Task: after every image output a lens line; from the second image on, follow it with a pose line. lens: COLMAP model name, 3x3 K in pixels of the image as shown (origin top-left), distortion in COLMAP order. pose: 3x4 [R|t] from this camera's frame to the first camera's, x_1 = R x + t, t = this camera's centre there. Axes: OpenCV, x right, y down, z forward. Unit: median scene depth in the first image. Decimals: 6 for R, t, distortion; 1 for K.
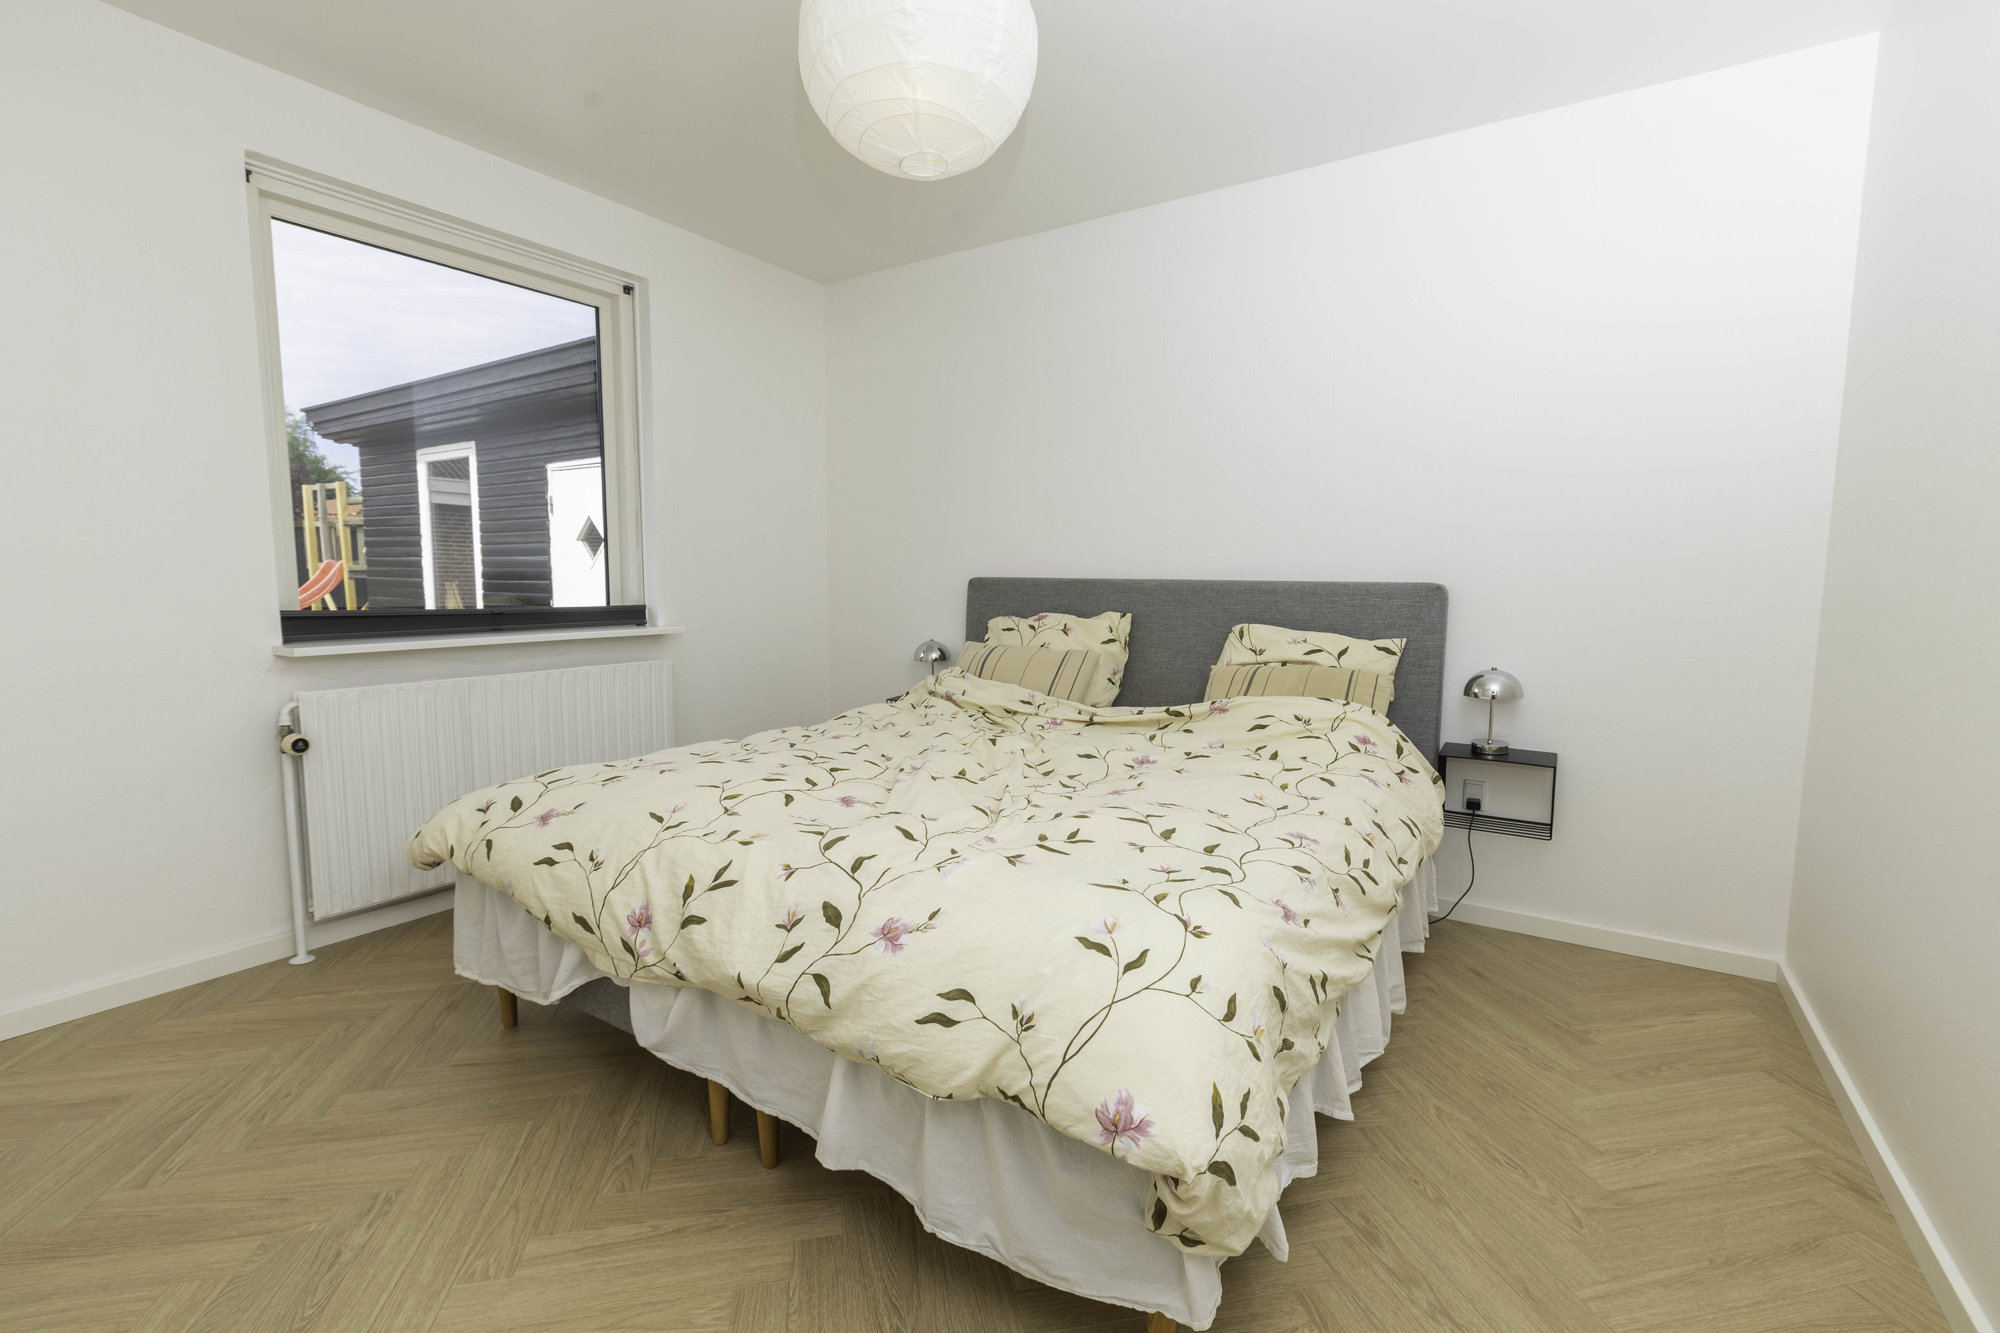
lens RADIAL K [[875.7, 0, 1000.0], [0, 875.7, 666.5], [0, 0, 1]] dist [-0.013106, -0.000529]
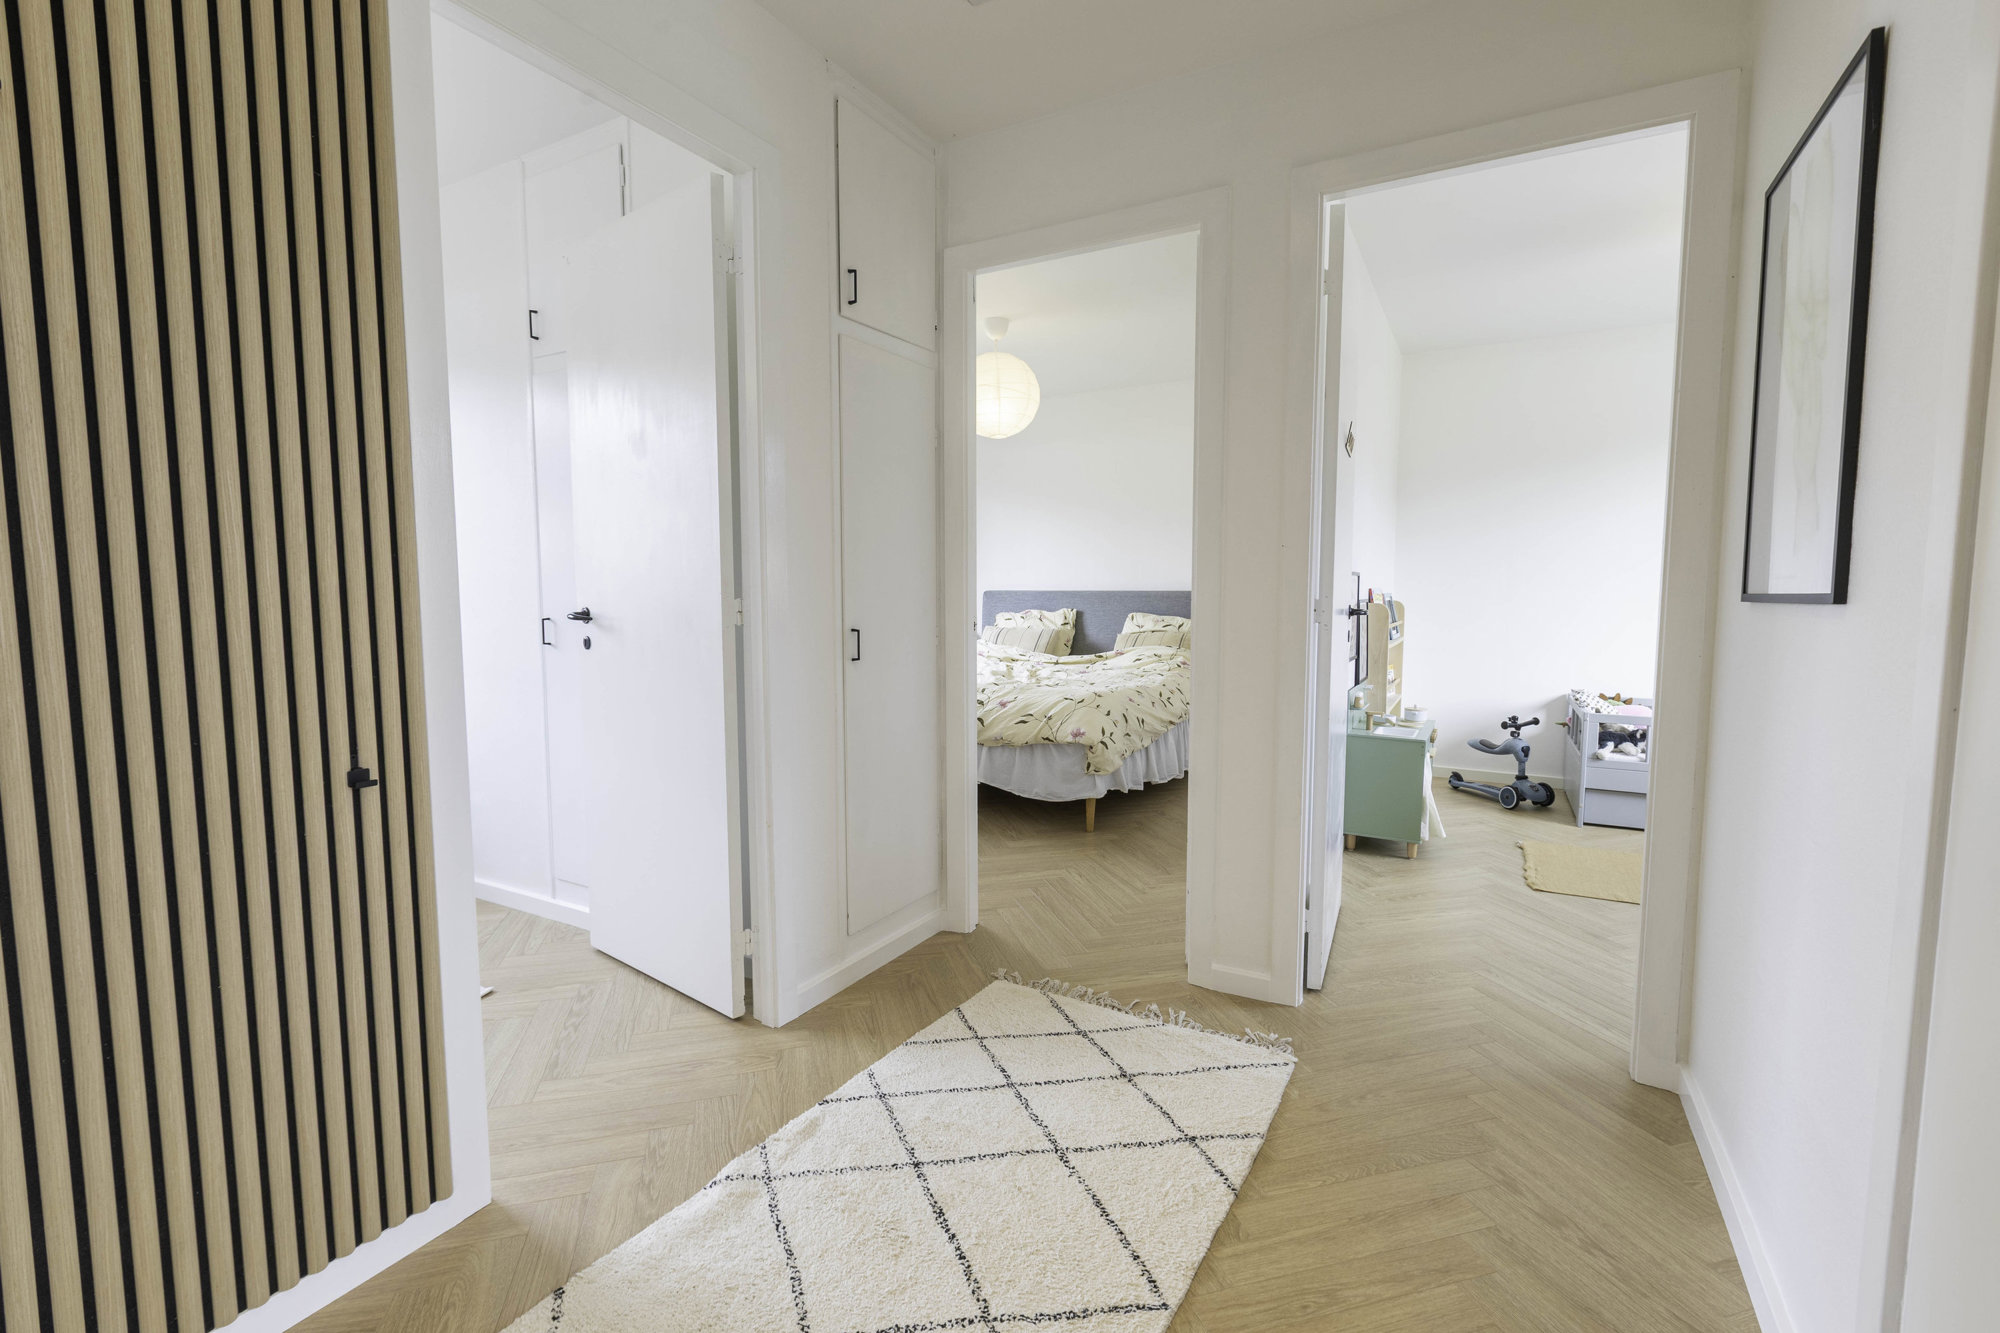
lens RADIAL K [[875.7, 0, 1000.0], [0, 875.7, 666.5], [0, 0, 1]] dist [-0.013106, -0.000529]
pose [[0.997843, -0.011665, 0.064606, -0.155270], [0.012706, 0.999796, -0.015718, 0.103100], [-0.064410, 0.016505, 0.997787, -0.978452]]
